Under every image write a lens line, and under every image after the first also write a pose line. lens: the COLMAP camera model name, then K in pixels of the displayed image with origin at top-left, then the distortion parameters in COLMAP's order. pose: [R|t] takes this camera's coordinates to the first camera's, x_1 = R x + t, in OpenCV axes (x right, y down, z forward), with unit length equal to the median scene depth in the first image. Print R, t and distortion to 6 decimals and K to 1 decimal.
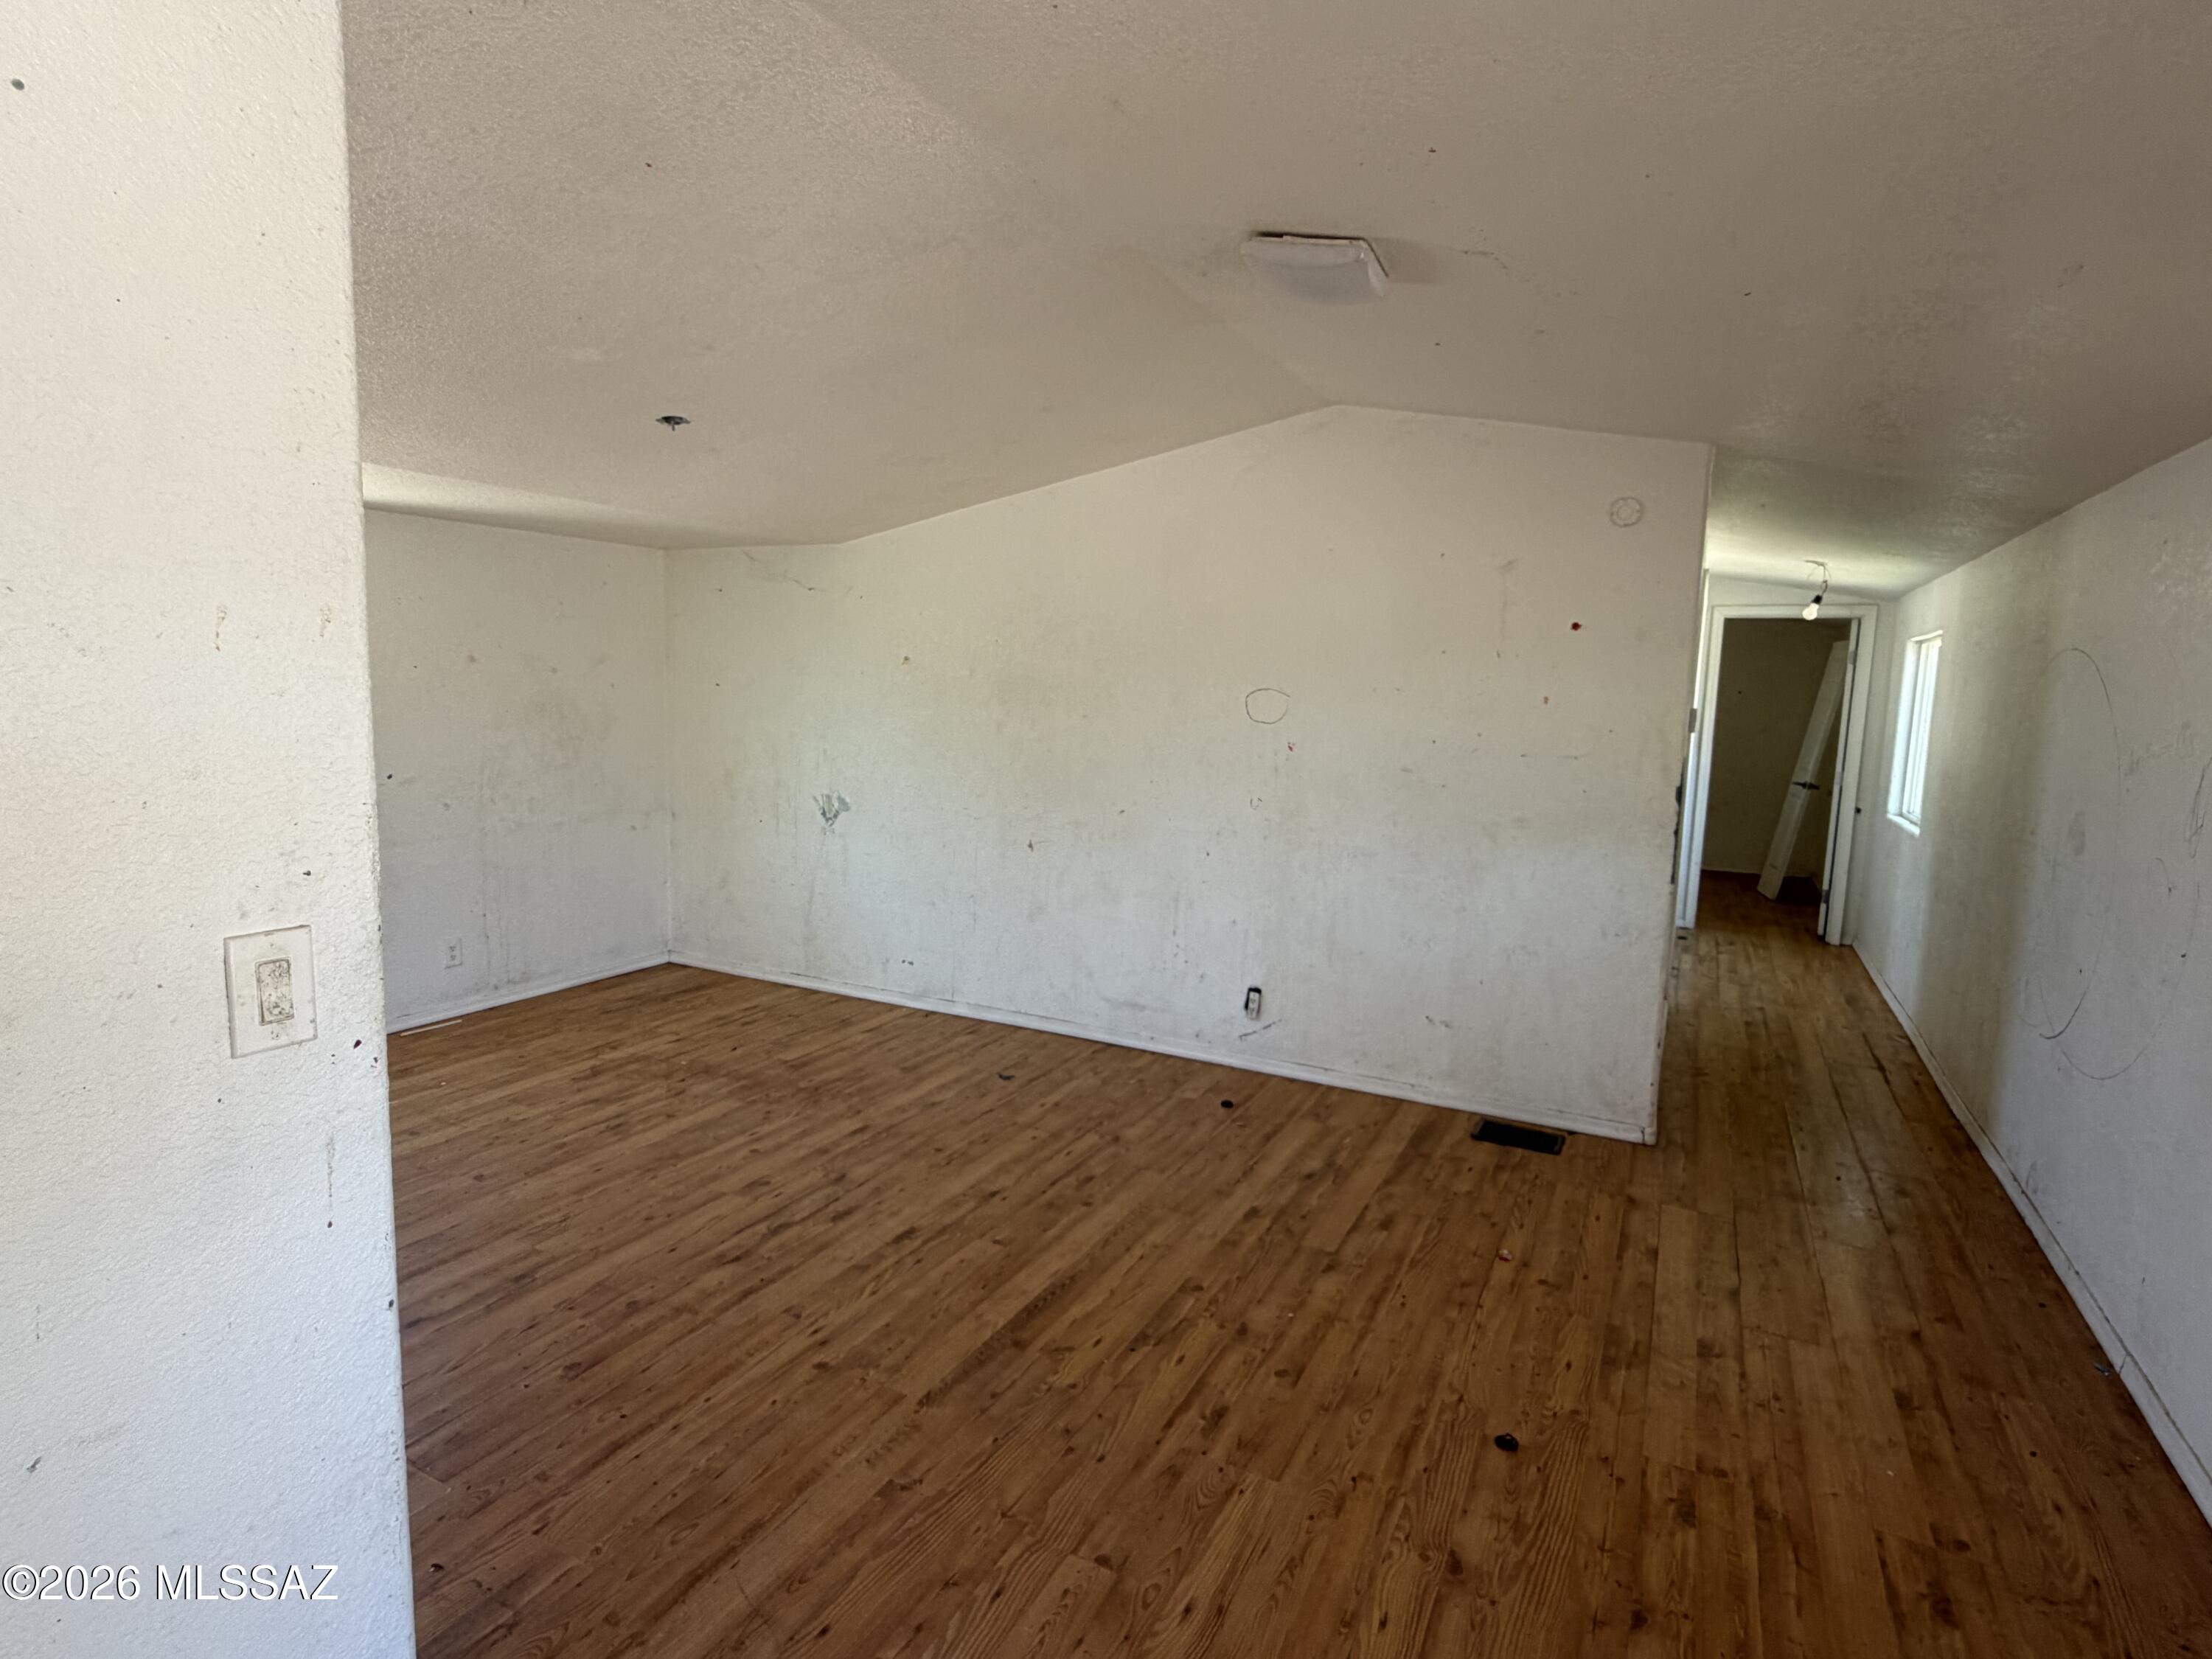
lens RADIAL K [[1142.8, 0, 1110.8], [0, 1142.8, 825.0], [0, 0, 1]] dist [0.003095, 0.000028]
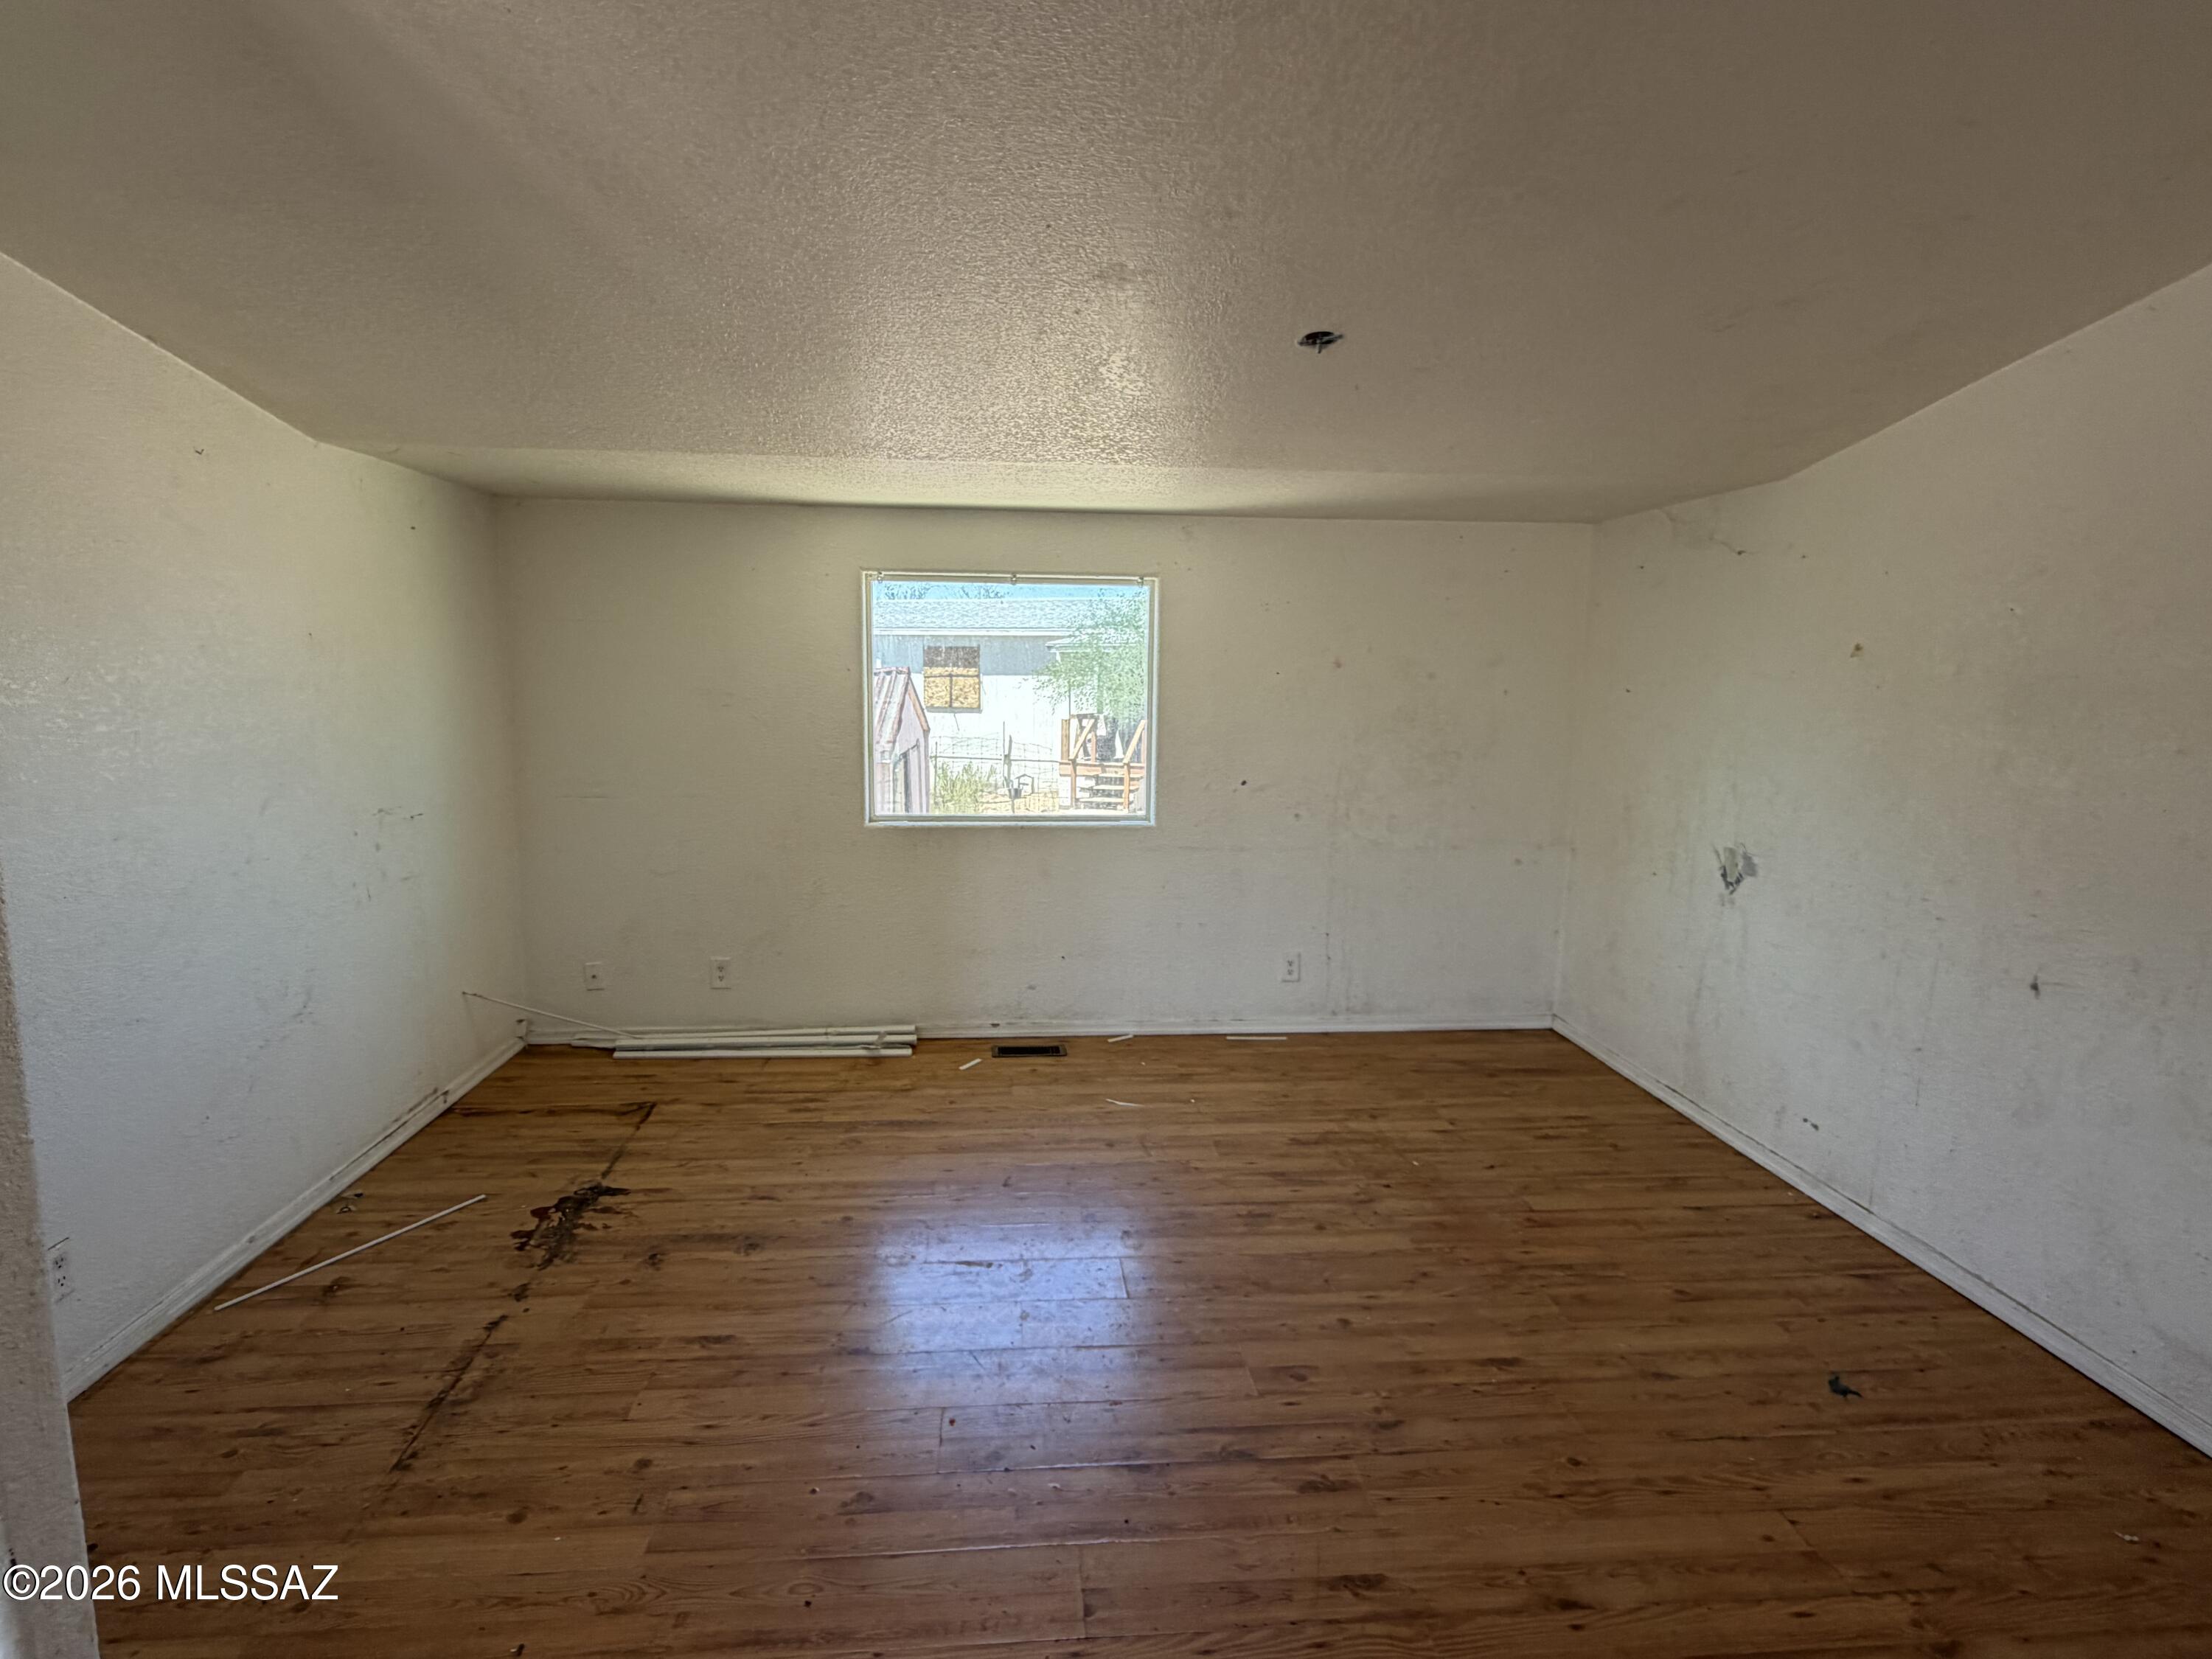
lens RADIAL K [[1142.8, 0, 1103.4], [0, 1142.8, 826.6], [0, 0, 1]] dist [0.003095, 0.000028]
pose [[0.534873, 0.097137, -0.839330, 0.152900], [-0.103111, 0.993449, 0.049265, -0.041331], [0.838617, 0.060193, 0.541385, 0.362361]]
